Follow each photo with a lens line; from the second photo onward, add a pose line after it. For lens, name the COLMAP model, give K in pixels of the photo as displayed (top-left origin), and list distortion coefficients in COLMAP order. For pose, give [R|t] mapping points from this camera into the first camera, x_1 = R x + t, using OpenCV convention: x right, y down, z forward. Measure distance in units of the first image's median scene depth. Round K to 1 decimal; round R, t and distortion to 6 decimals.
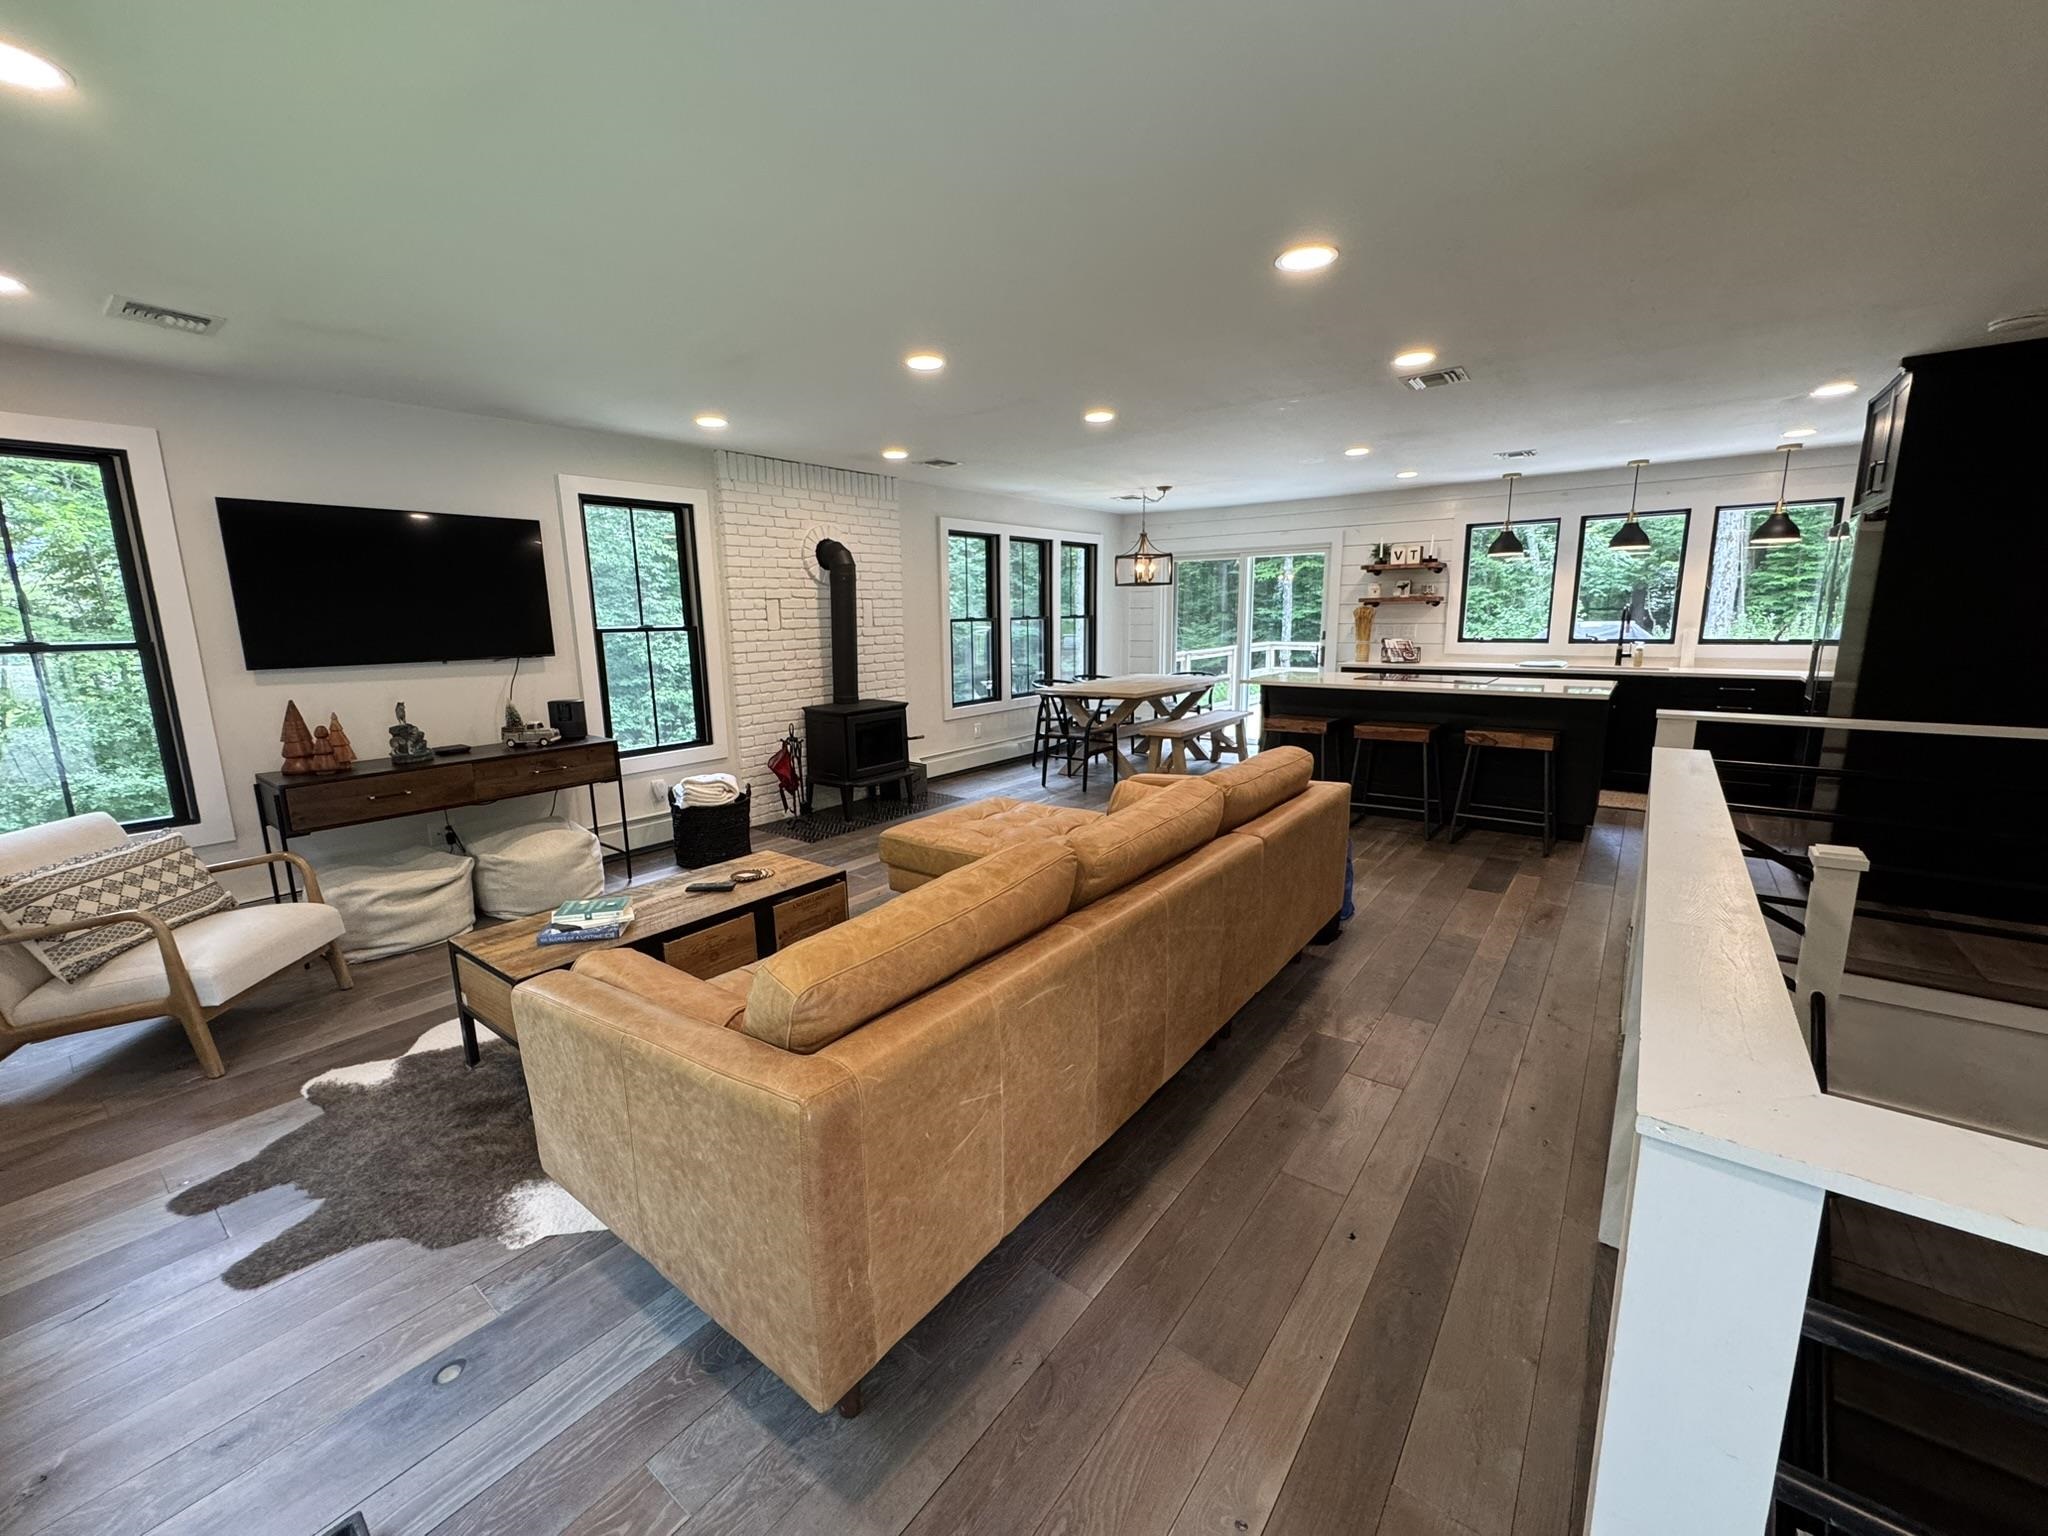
lens RADIAL K [[822.3, 0, 1015.1], [0, 822.3, 760.3], [0, 0, 1]] dist [-0.000192, 0.000109]
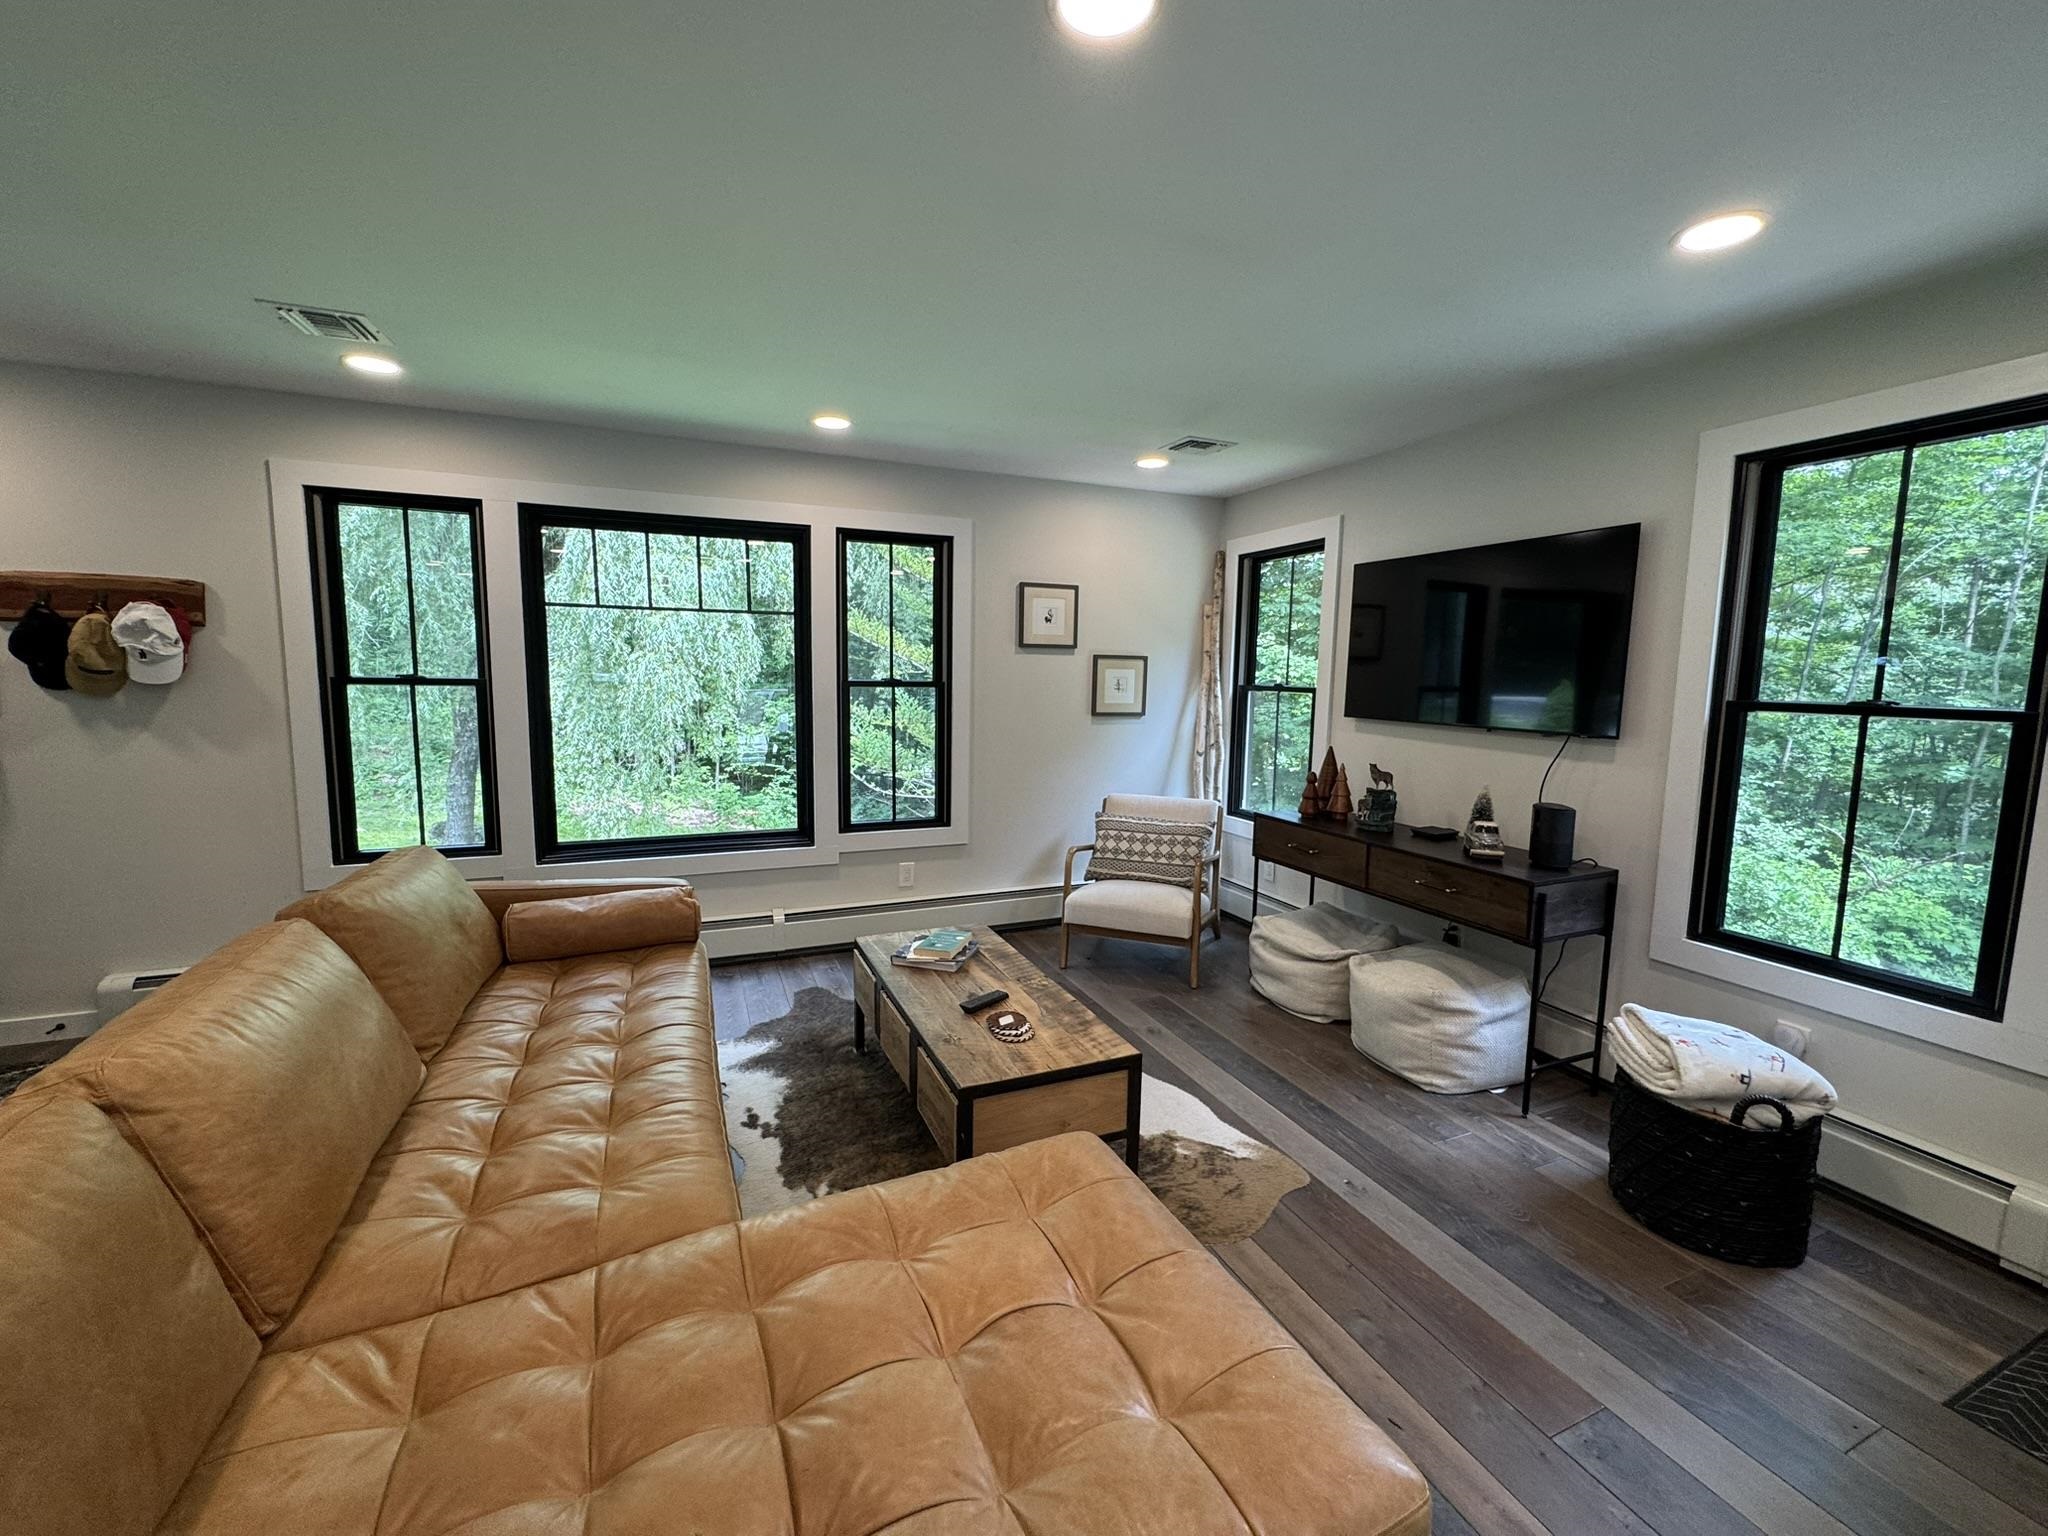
lens RADIAL K [[812.7, 0, 1027.8], [0, 812.7, 762.9], [0, 0, 1]] dist [-0.002019, -0.000720]
pose [[-0.483286, 0.106193, -0.868998, 0.279921], [-0.165021, 0.963772, 0.209550, -0.246330], [0.859769, 0.244675, -0.448254, 1.340841]]
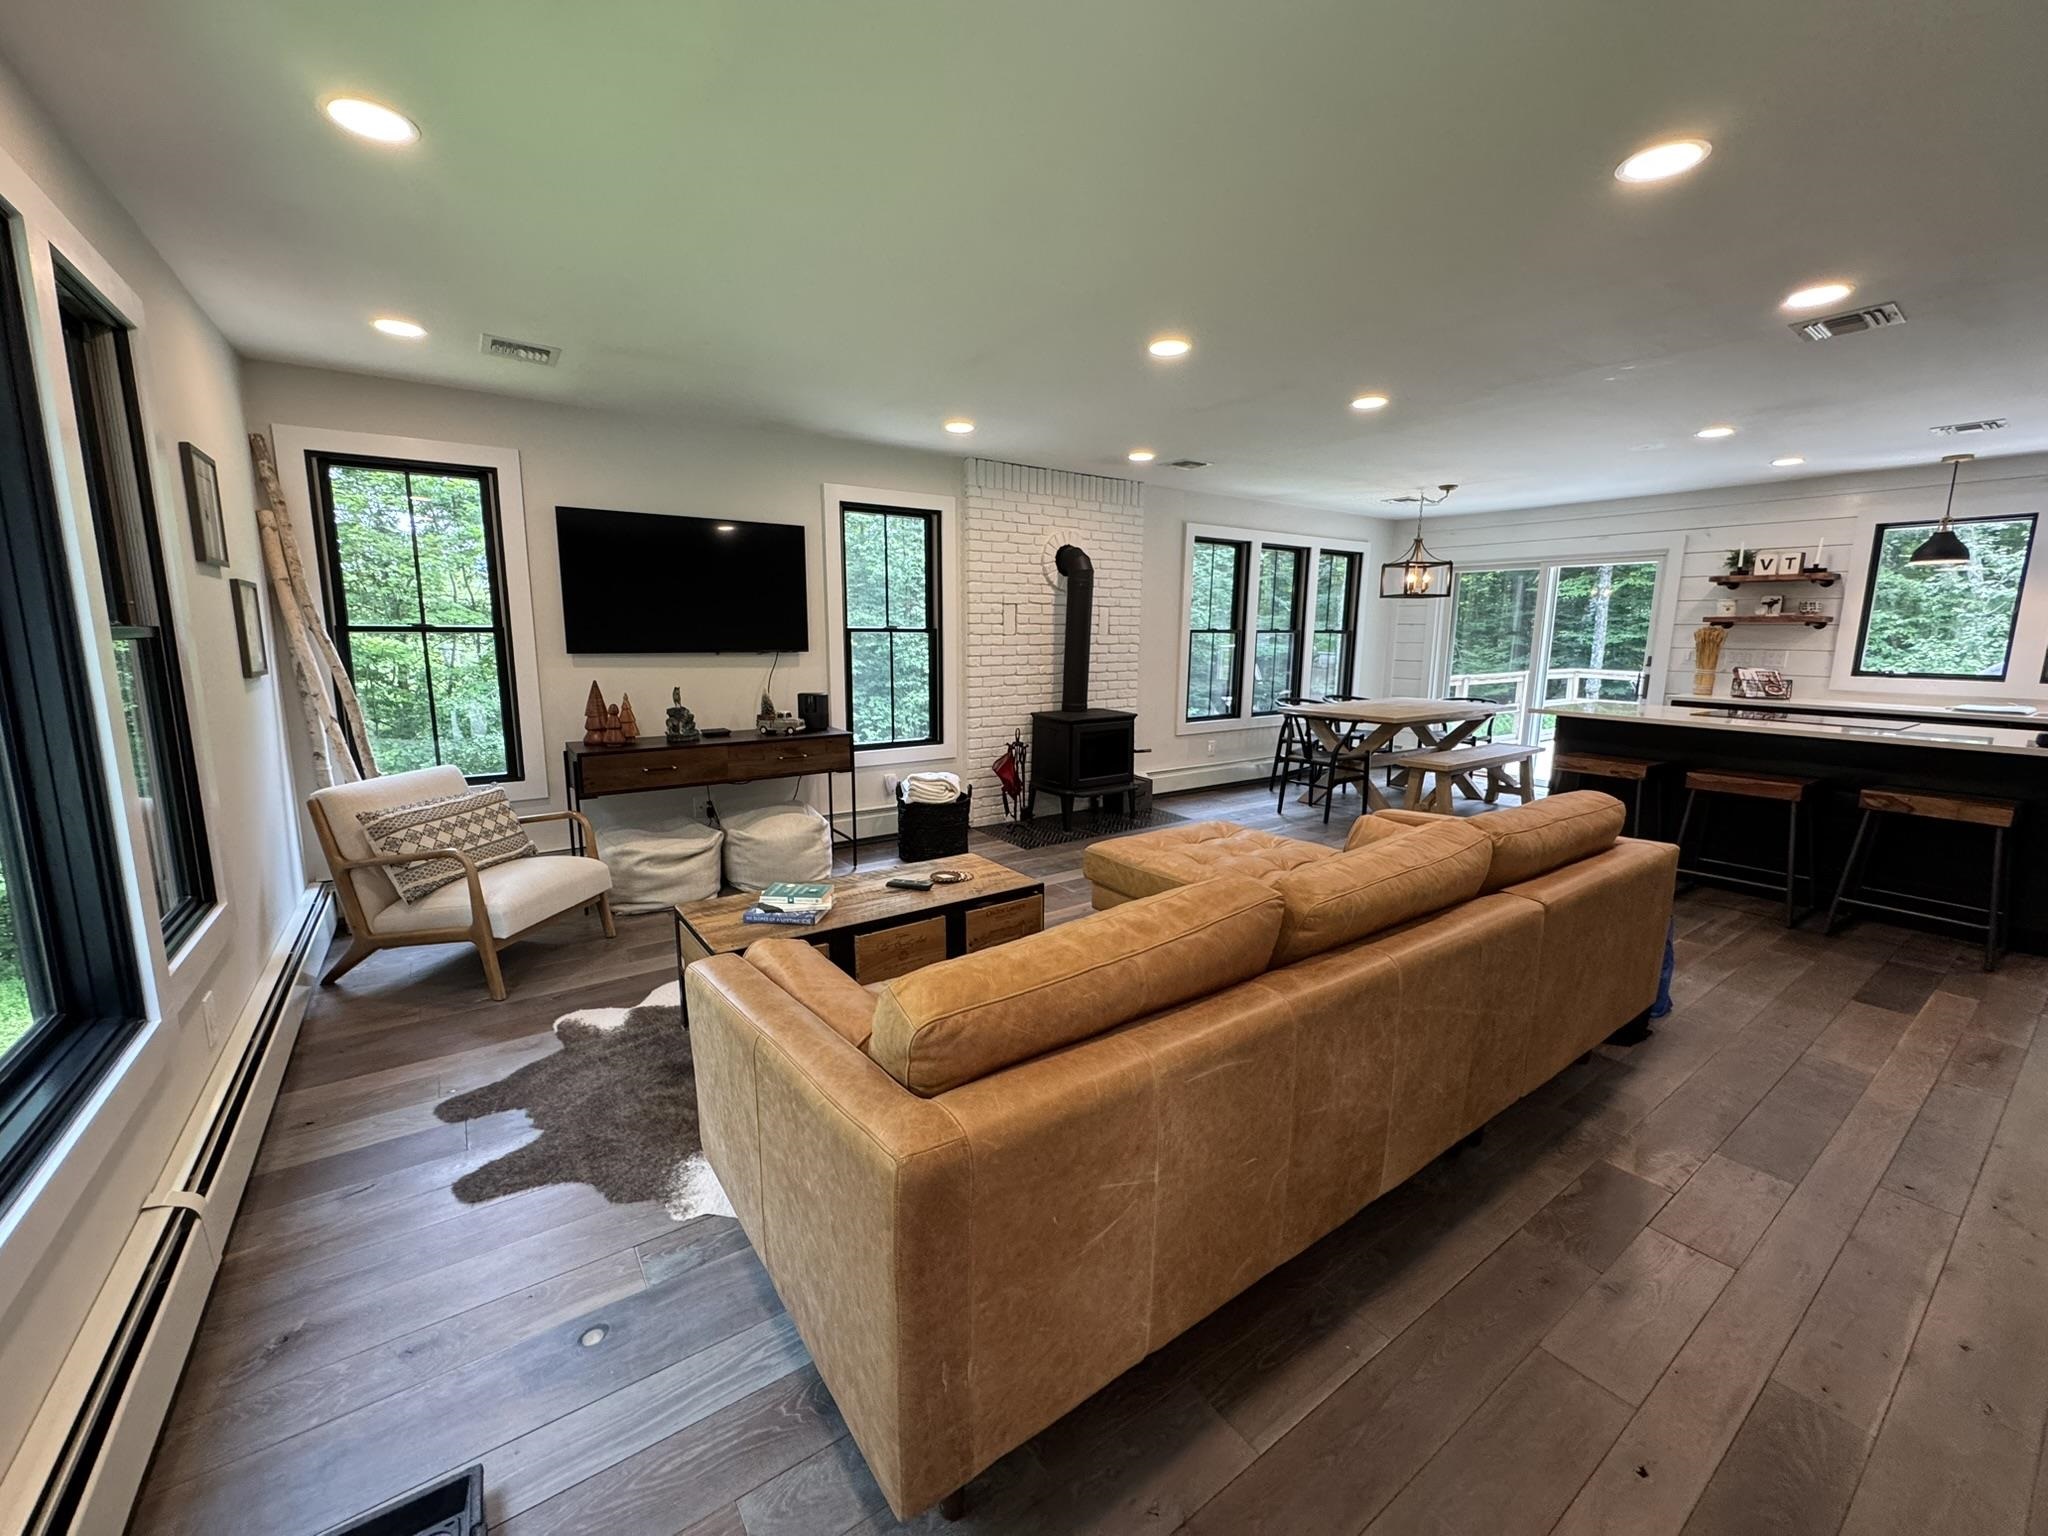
lens RADIAL K [[815.6, 0, 1020.8], [0, 815.6, 761.0], [0, 0, 1]] dist [-0.000323, -0.000287]
pose [[0.955868, 0.071261, -0.285024, 0.029090], [-0.075930, 0.997099, -0.005349, 0.000334], [0.283816, 0.026755, 0.958506, 0.087625]]
